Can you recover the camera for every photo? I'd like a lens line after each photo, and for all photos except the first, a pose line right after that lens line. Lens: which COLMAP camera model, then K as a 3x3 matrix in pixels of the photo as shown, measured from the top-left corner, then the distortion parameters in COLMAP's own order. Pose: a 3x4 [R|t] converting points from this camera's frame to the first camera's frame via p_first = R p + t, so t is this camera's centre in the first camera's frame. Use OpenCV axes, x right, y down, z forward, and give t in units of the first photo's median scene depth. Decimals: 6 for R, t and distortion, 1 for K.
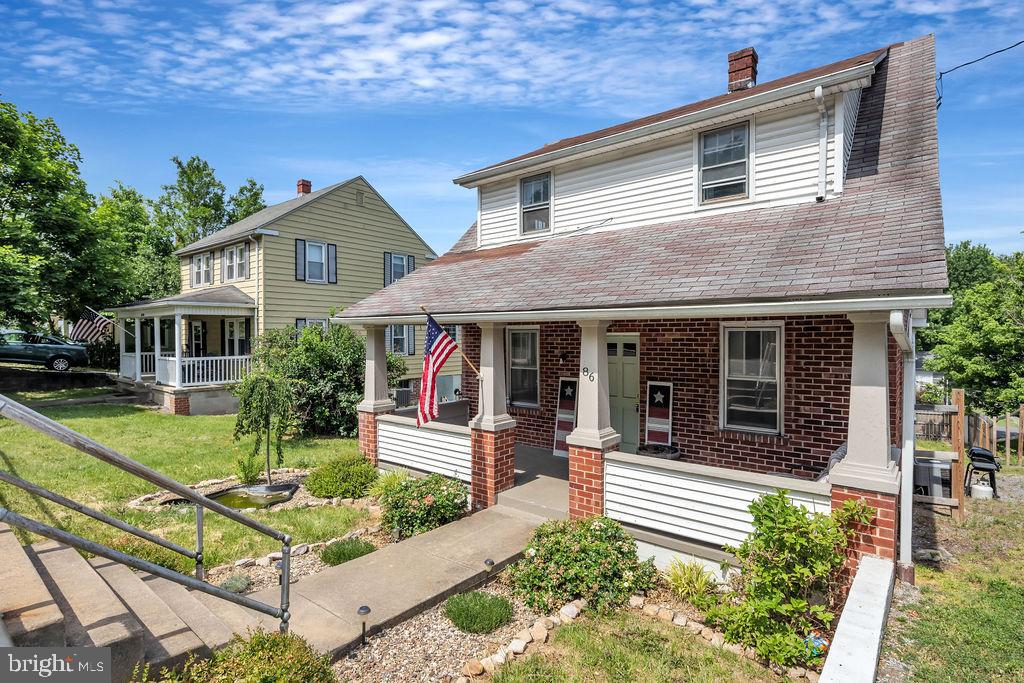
lens RADIAL K [[498.0, 0, 512.0], [0, 498.0, 341.5], [0, 0, 1]] dist [0.000621, 0.000014]
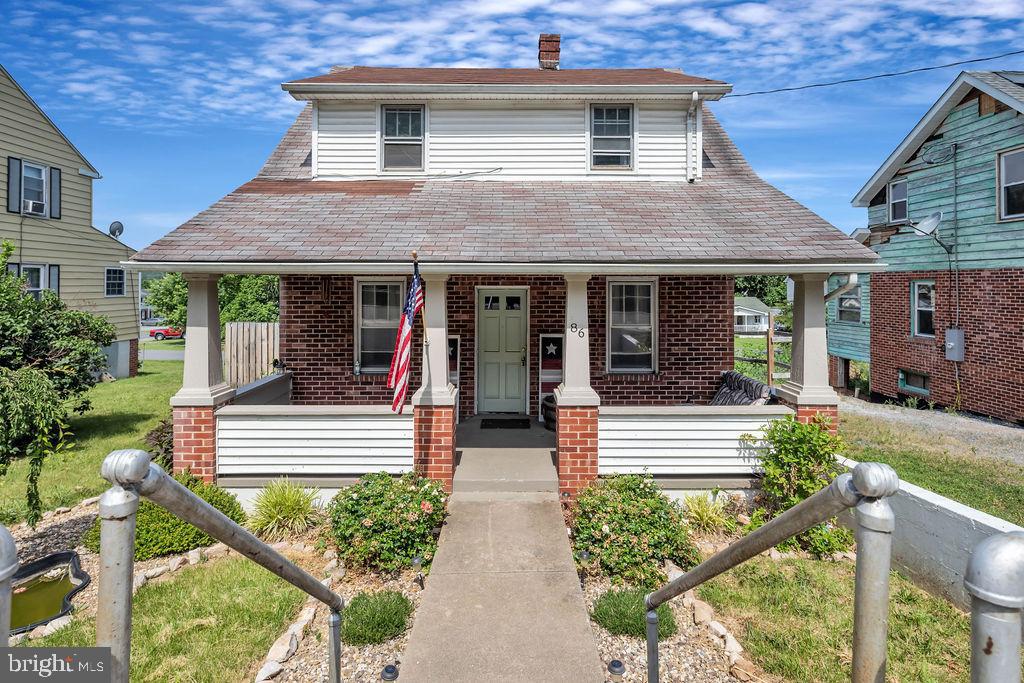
lens RADIAL K [[505.3, 0, 510.7], [0, 505.3, 279.5], [0, 0, 1]] dist [0.000184, -0.000309]
pose [[0.777501, 0.008712, 0.628821, -0.482325], [0.006296, 0.999746, -0.021635, -0.010456], [-0.628850, 0.020781, 0.777249, 0.271166]]
